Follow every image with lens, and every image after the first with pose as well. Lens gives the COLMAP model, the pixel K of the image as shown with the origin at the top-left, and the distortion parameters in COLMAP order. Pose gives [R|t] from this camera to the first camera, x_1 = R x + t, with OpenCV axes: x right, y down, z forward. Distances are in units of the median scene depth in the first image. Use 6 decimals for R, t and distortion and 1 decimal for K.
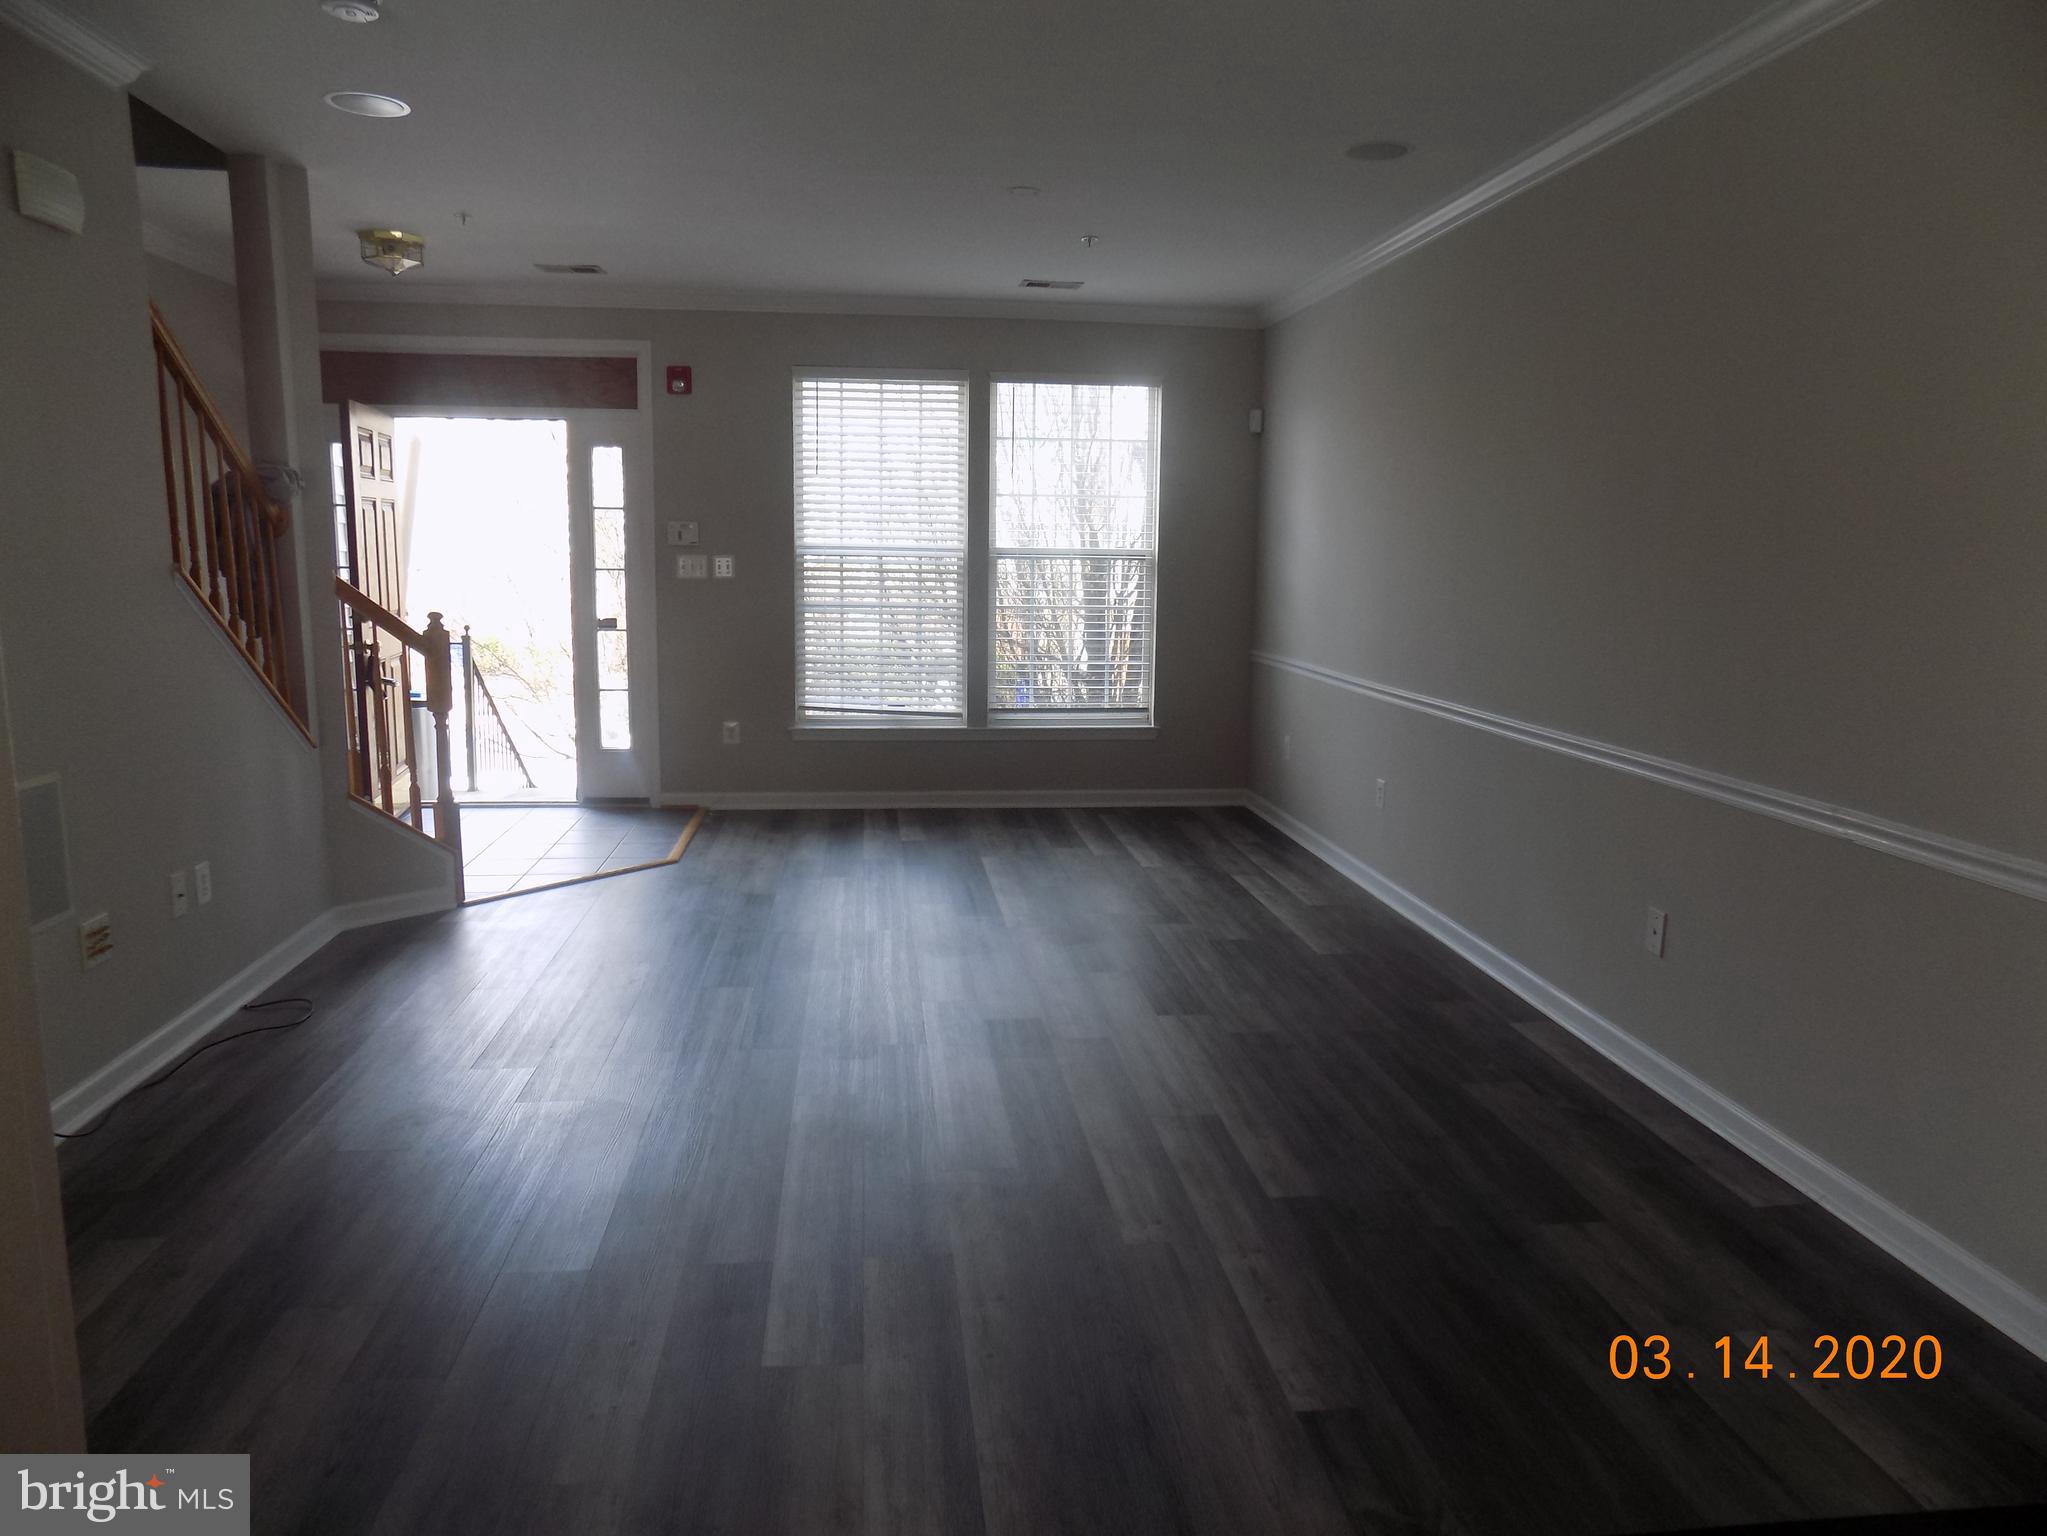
lens RADIAL K [[1376.7, 0, 1028.3], [0, 1376.7, 760.1], [0, 0, 1]] dist [-0.084419, 0.082693]
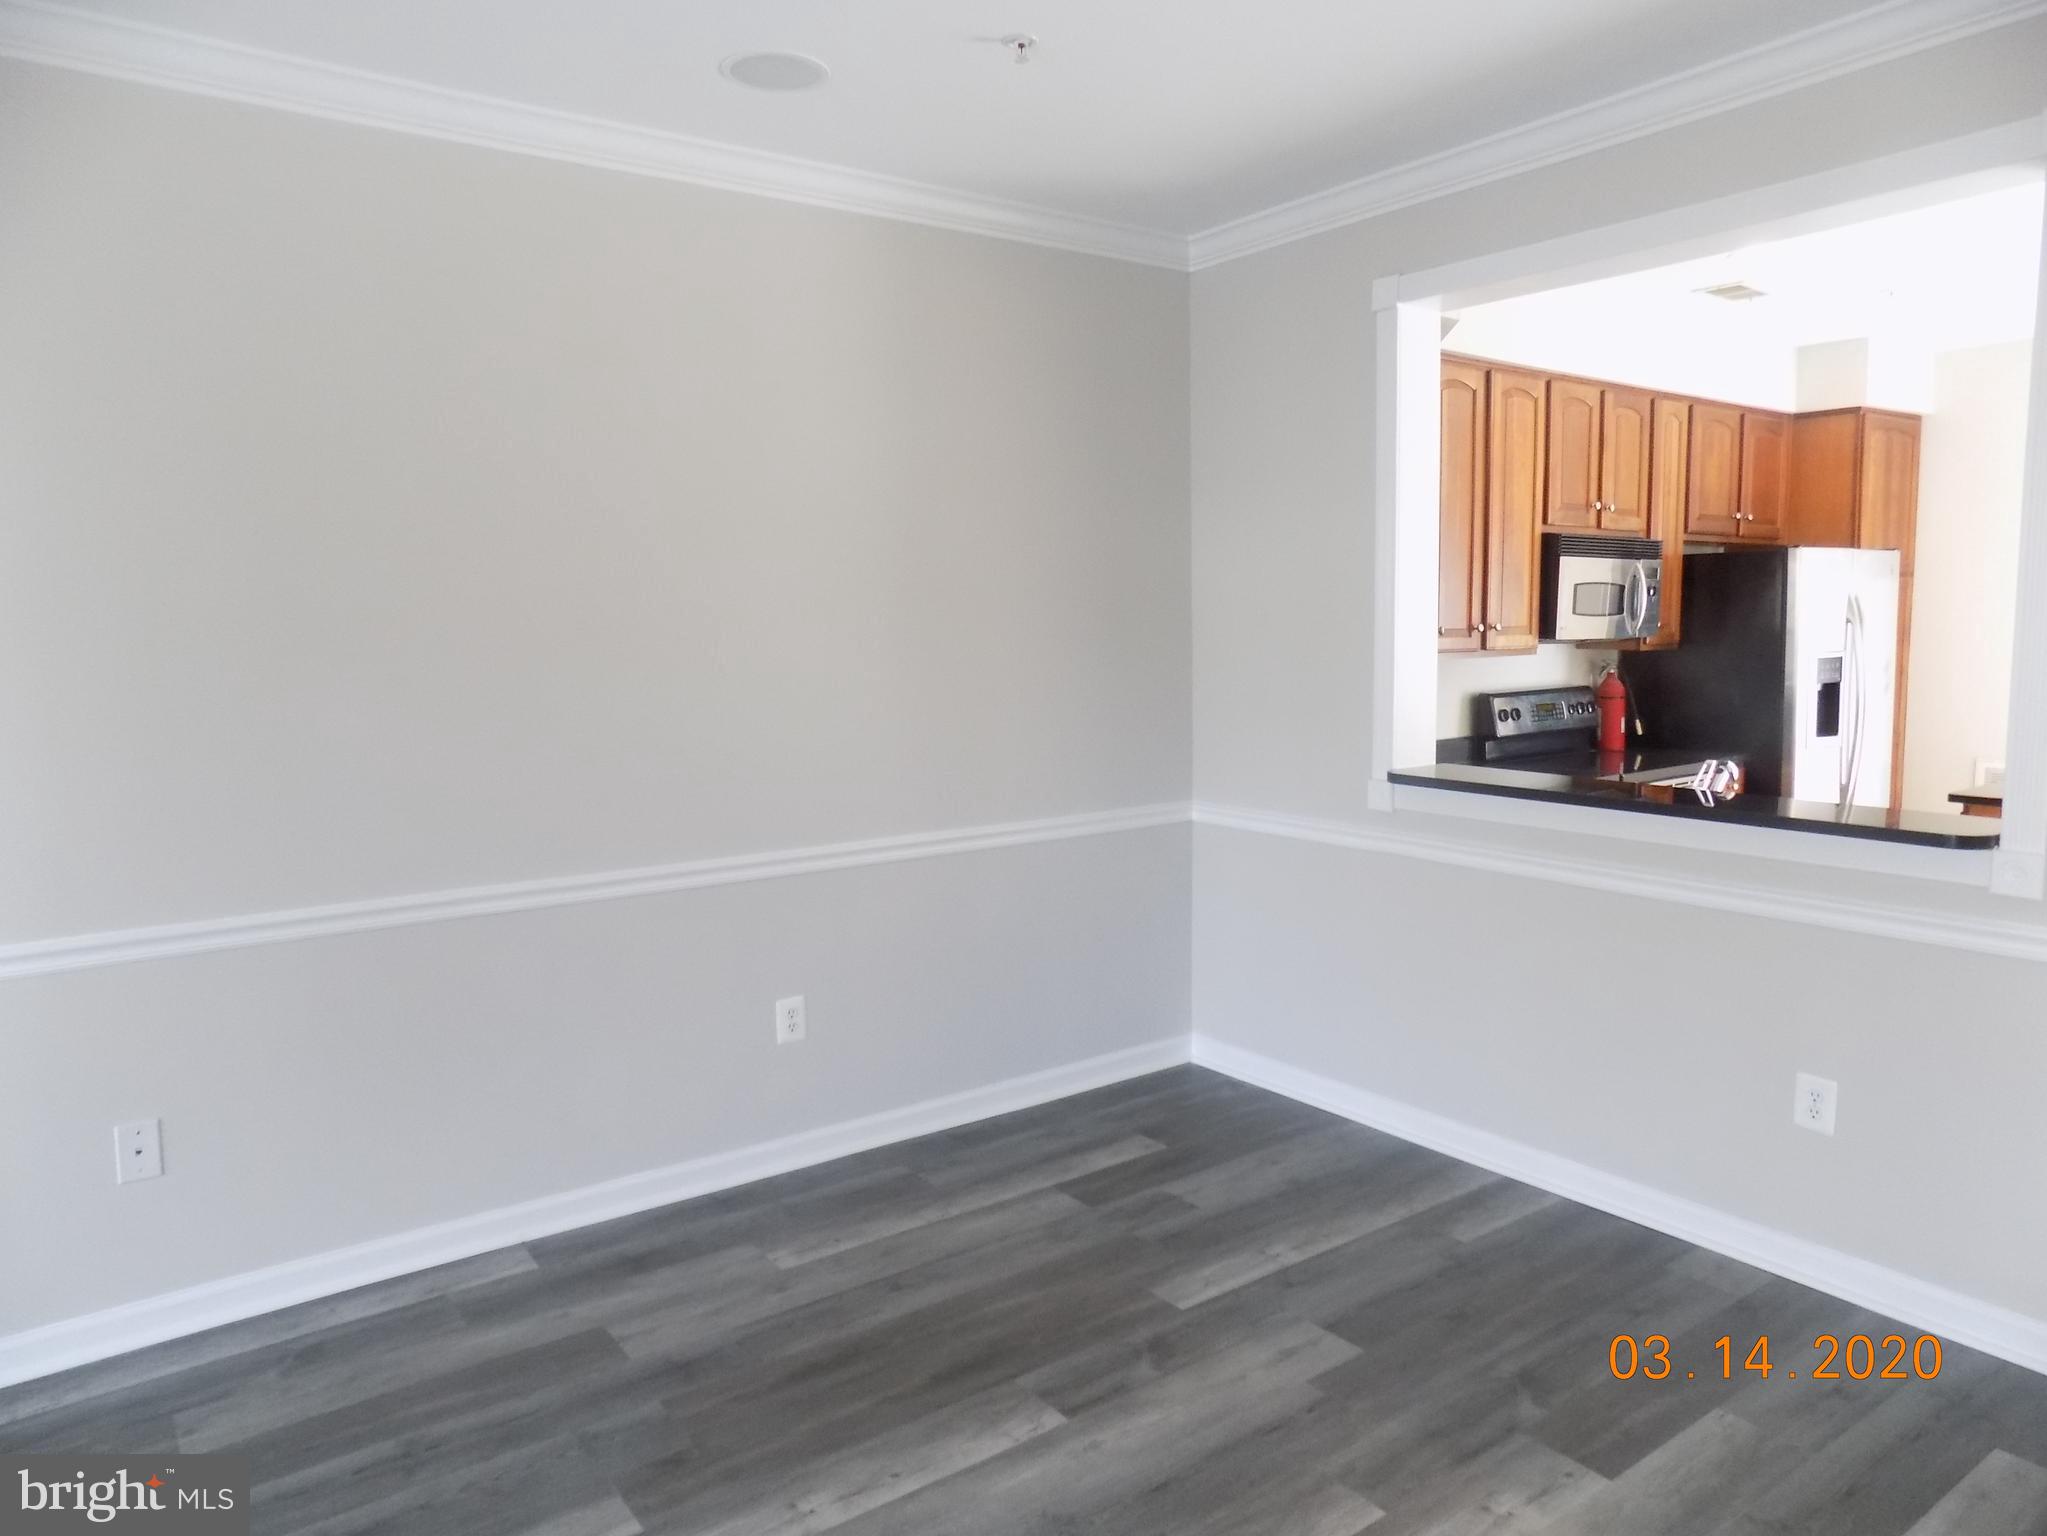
lens RADIAL K [[1376.7, 0, 1028.3], [0, 1376.7, 760.1], [0, 0, 1]] dist [-0.084419, 0.082693]
pose [[-0.493274, -0.087436, 0.865468, -0.533955], [0.149656, 0.971570, 0.183452, -0.191578], [-0.856904, 0.220014, -0.466165, 1.090450]]
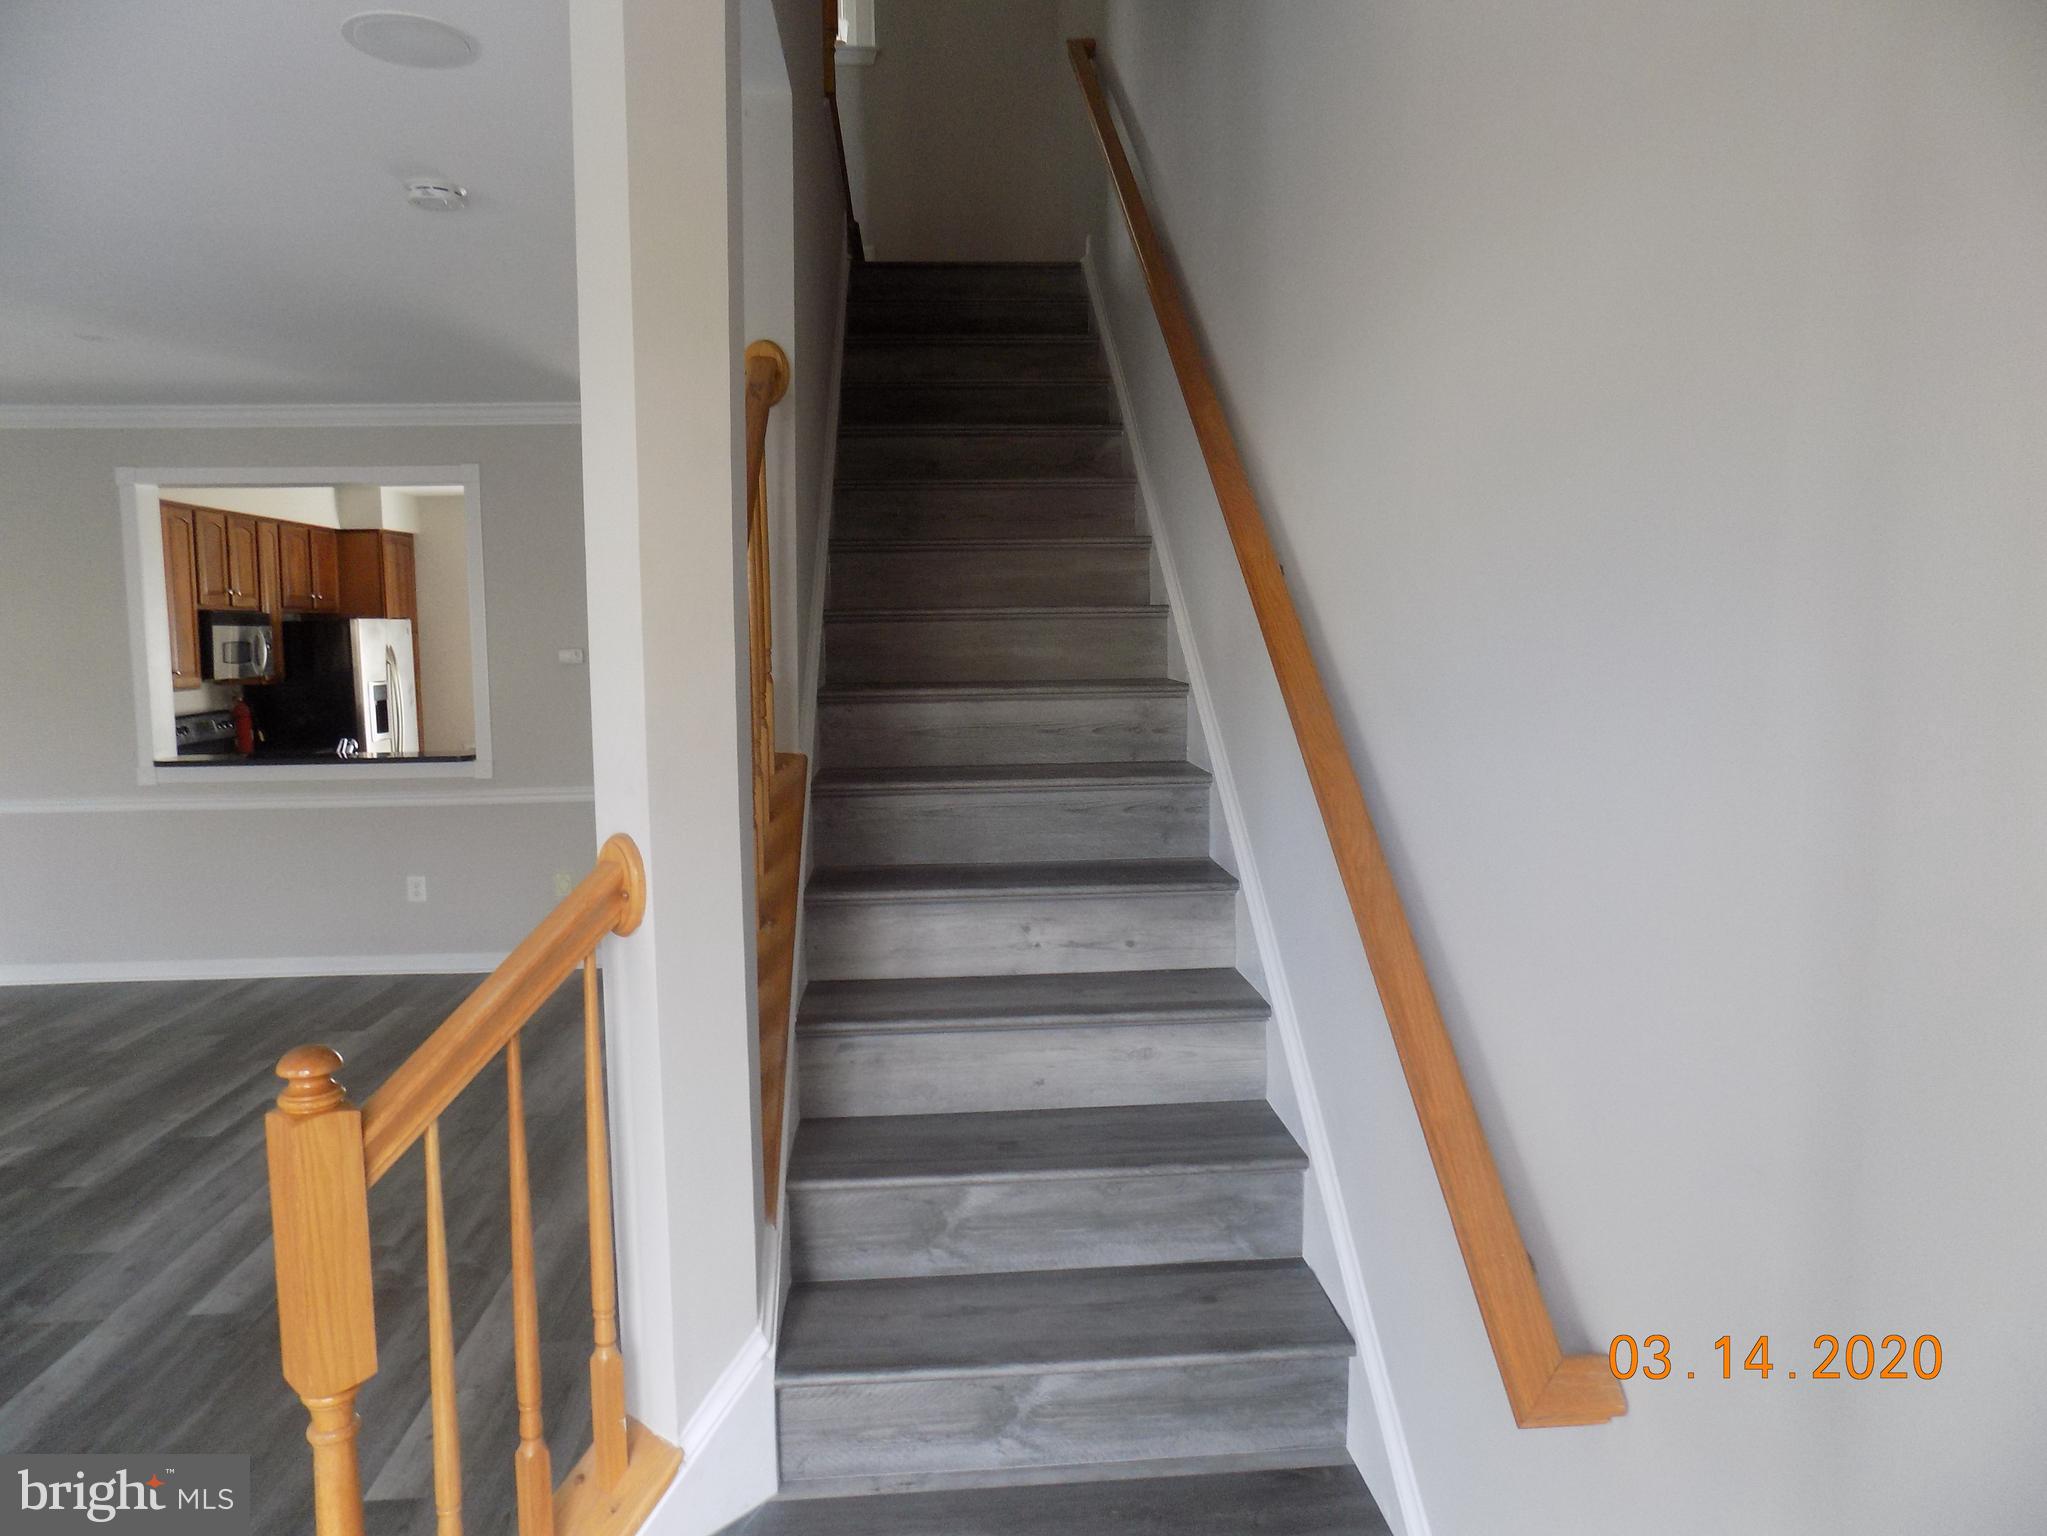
lens RADIAL K [[1376.7, 0, 1028.3], [0, 1376.7, 760.1], [0, 0, 1]] dist [-0.084419, 0.082693]
pose [[-0.999112, 0.003865, 0.041955, -1.053315], [0.014304, 0.967758, 0.251475, -0.409510], [-0.039631, 0.251851, -0.966954, 2.197603]]
